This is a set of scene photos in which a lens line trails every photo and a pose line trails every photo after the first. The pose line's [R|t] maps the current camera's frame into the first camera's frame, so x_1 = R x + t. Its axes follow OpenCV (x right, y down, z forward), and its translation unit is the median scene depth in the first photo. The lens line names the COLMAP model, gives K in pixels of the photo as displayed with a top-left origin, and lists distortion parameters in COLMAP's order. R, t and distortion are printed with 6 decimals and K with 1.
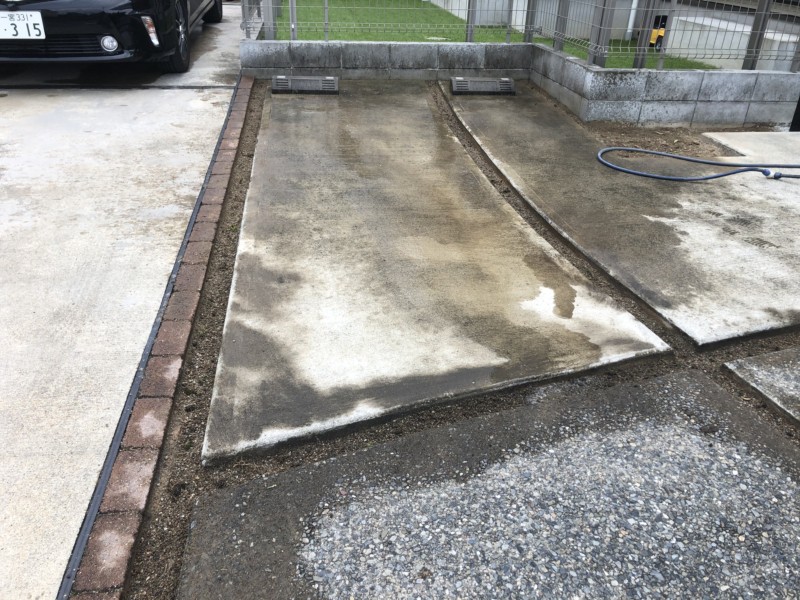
lens RADIAL K [[657.3, 0, 400.0], [0, 657.3, 300.0], [0, 0, 1]] dist [0.002114, -0.002519]
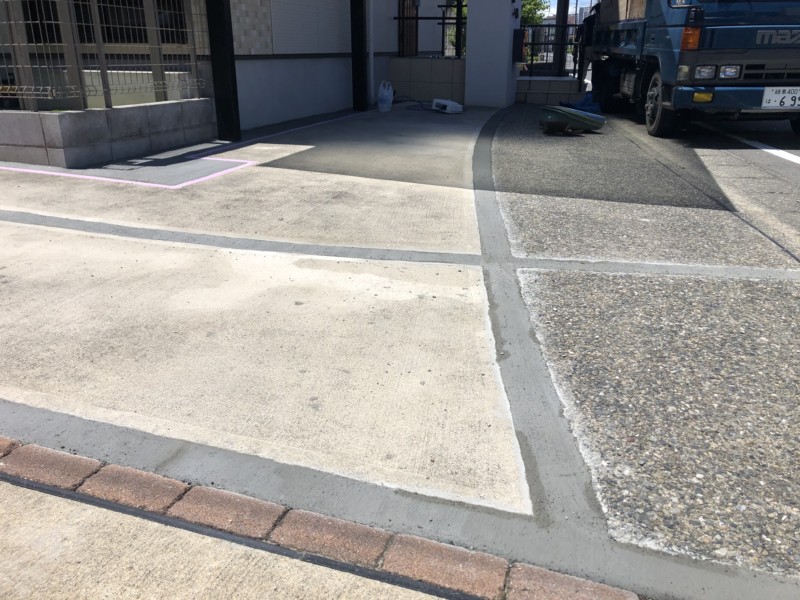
lens RADIAL K [[657.3, 0, 400.0], [0, 657.3, 300.0], [0, 0, 1]] dist [0.002114, -0.002519]
pose [[0.422631, -0.350817, 0.835650, -0.413841], [0.445404, 0.883411, 0.145604, -0.070541], [-0.789303, 0.310665, 0.529612, 0.317764]]
